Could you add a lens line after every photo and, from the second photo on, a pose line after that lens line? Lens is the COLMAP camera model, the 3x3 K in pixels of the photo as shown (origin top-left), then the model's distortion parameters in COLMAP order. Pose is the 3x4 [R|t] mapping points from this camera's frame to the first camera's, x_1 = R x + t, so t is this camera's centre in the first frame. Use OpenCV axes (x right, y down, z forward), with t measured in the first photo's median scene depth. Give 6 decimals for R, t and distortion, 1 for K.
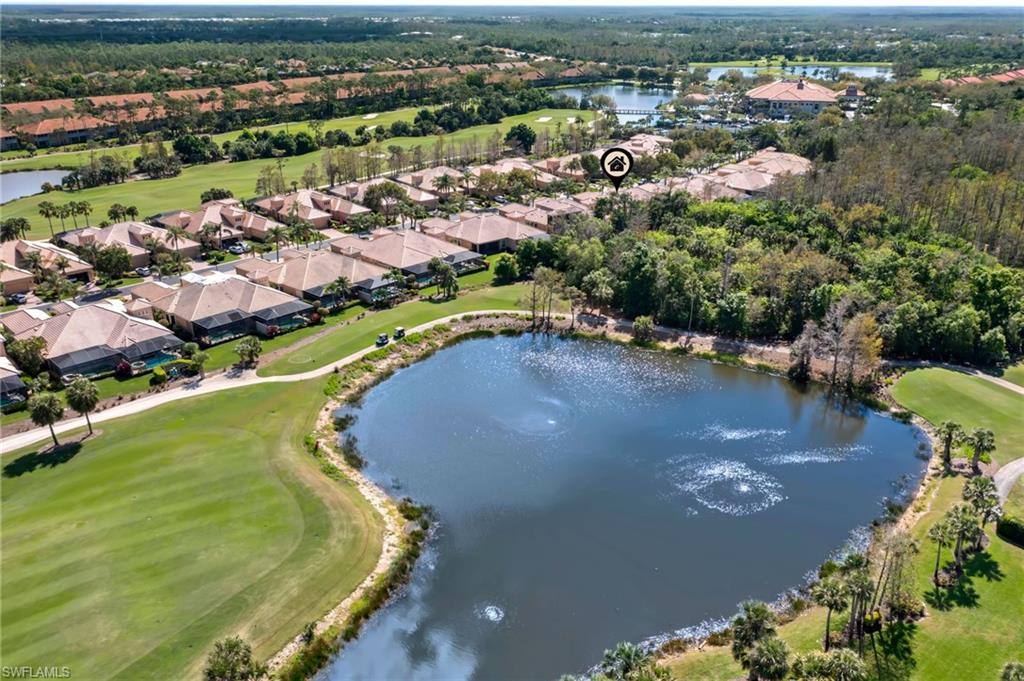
lens RADIAL K [[789.9, 0, 514.5], [0, 789.9, 338.1], [0, 0, 1]] dist [-0.000268, -0.000039]
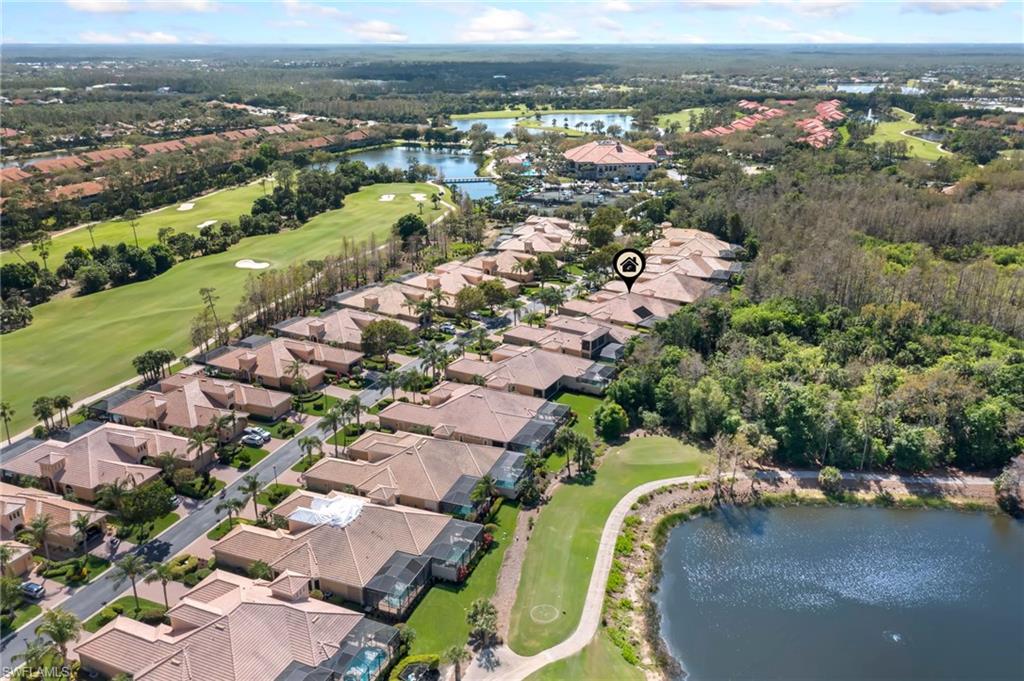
lens RADIAL K [[789.9, 0, 514.5], [0, 789.9, 338.1], [0, 0, 1]] dist [-0.000268, -0.000039]
pose [[0.934746, -0.126326, 0.332103, -0.281850], [0.141639, 0.989669, -0.022211, -0.124549], [-0.325866, 0.067801, 0.942982, 0.132975]]
